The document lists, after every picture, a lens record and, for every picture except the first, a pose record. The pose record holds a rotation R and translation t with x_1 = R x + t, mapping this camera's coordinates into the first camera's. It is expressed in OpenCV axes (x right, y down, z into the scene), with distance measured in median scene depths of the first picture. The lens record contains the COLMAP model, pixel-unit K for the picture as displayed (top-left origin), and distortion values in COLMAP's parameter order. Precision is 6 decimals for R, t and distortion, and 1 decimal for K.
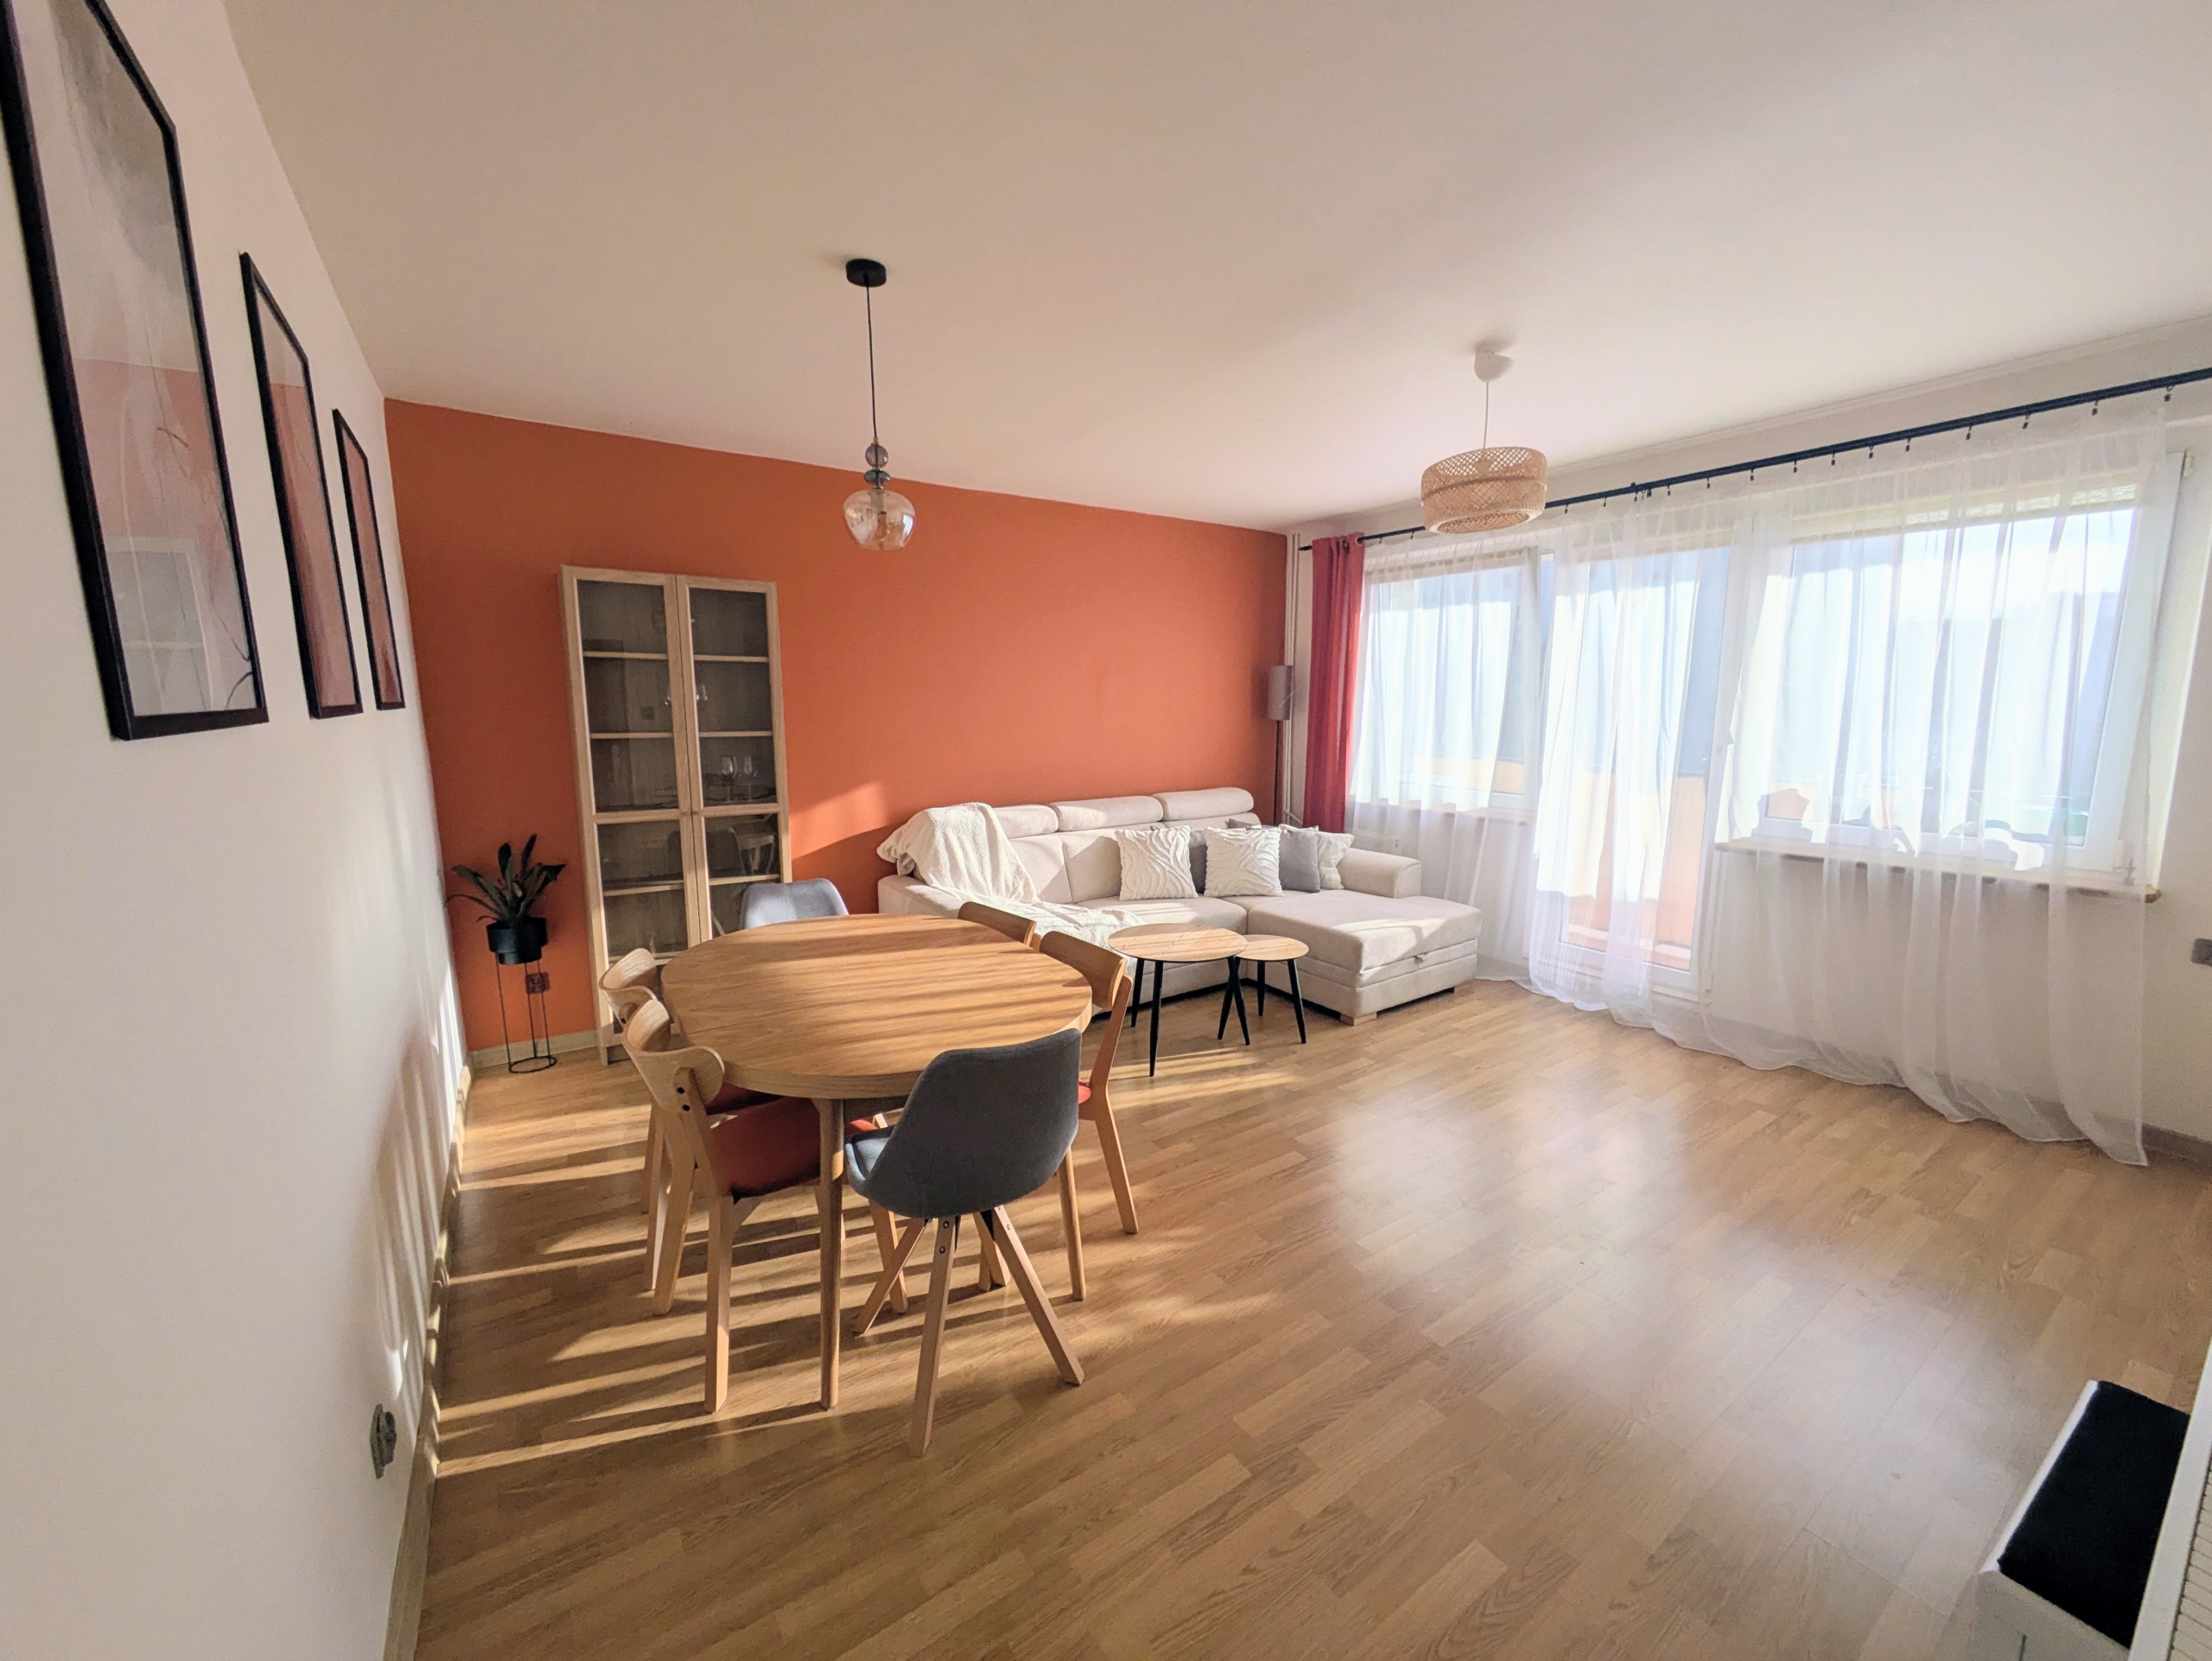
lens RADIAL K [[874.3, 0, 1106.0], [0, 874.3, 830.5], [0, 0, 1]] dist [0.000260, 0.000068]
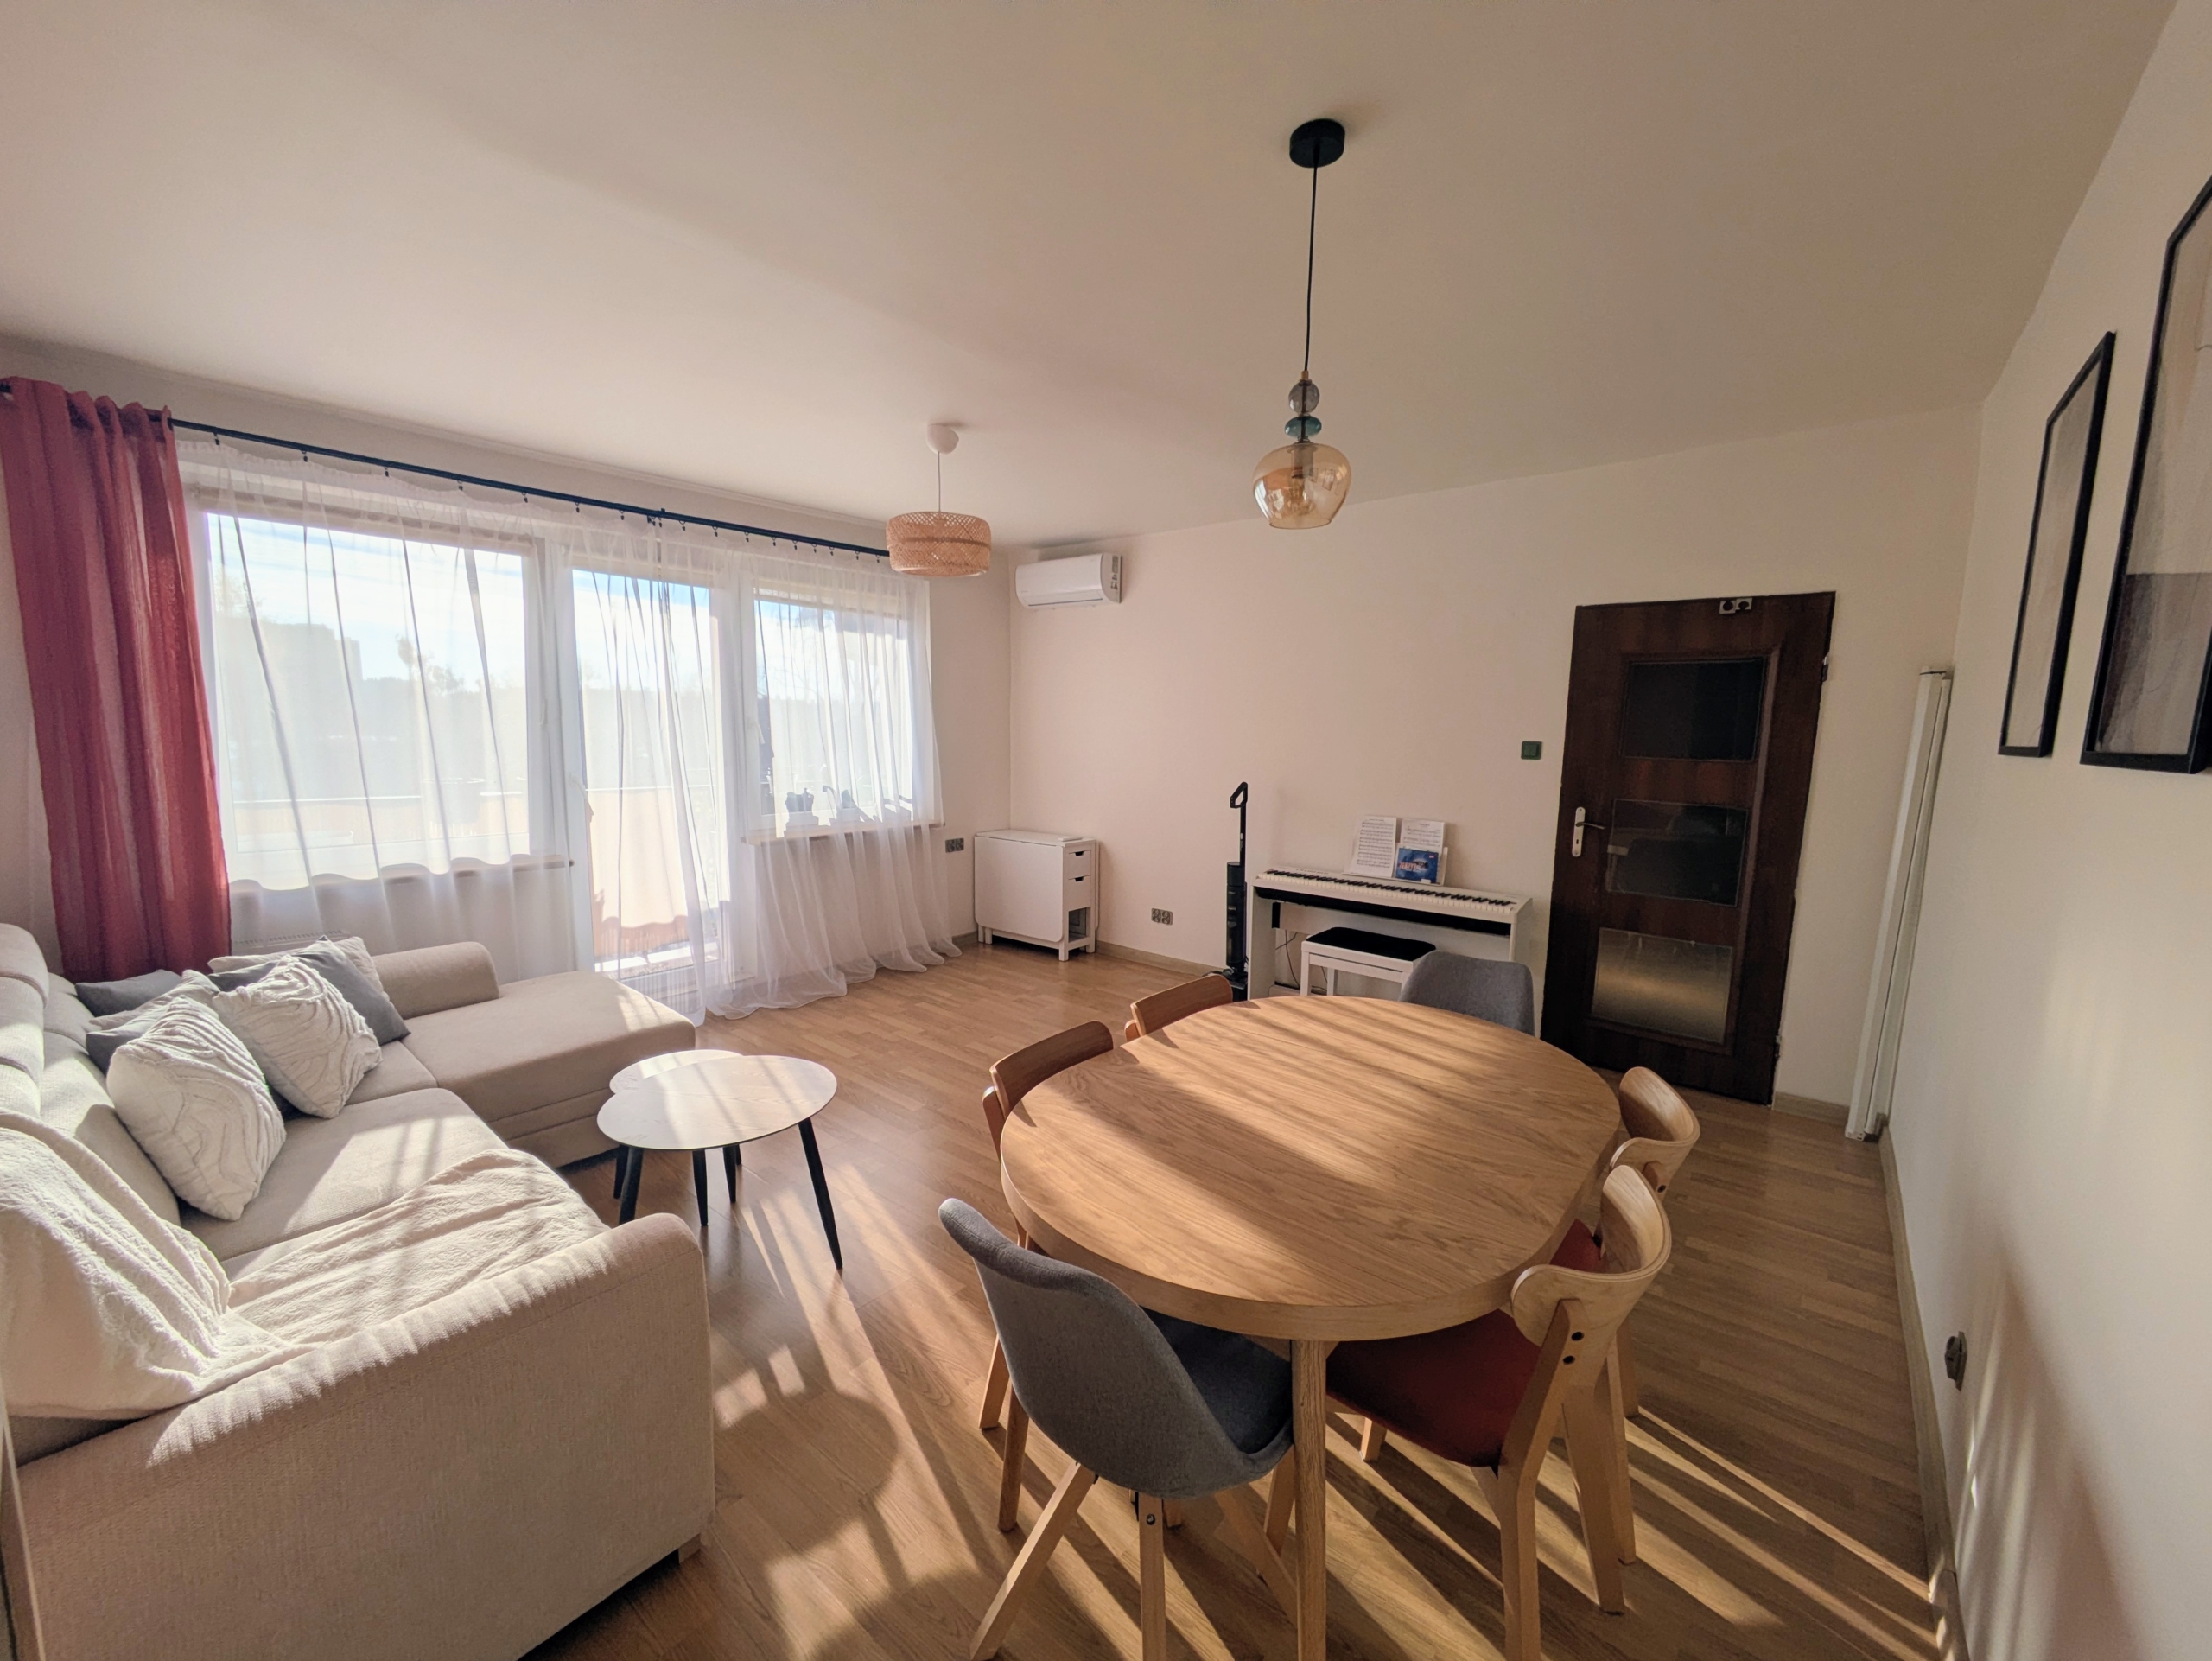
lens RADIAL K [[874.3, 0, 1106.0], [0, 874.3, 830.5], [0, 0, 1]] dist [0.000260, 0.000068]
pose [[-0.281017, -0.118301, 0.952383, -0.601821], [0.128150, 0.978861, 0.159403, -0.134497], [-0.951108, 0.166843, -0.259916, 0.891754]]
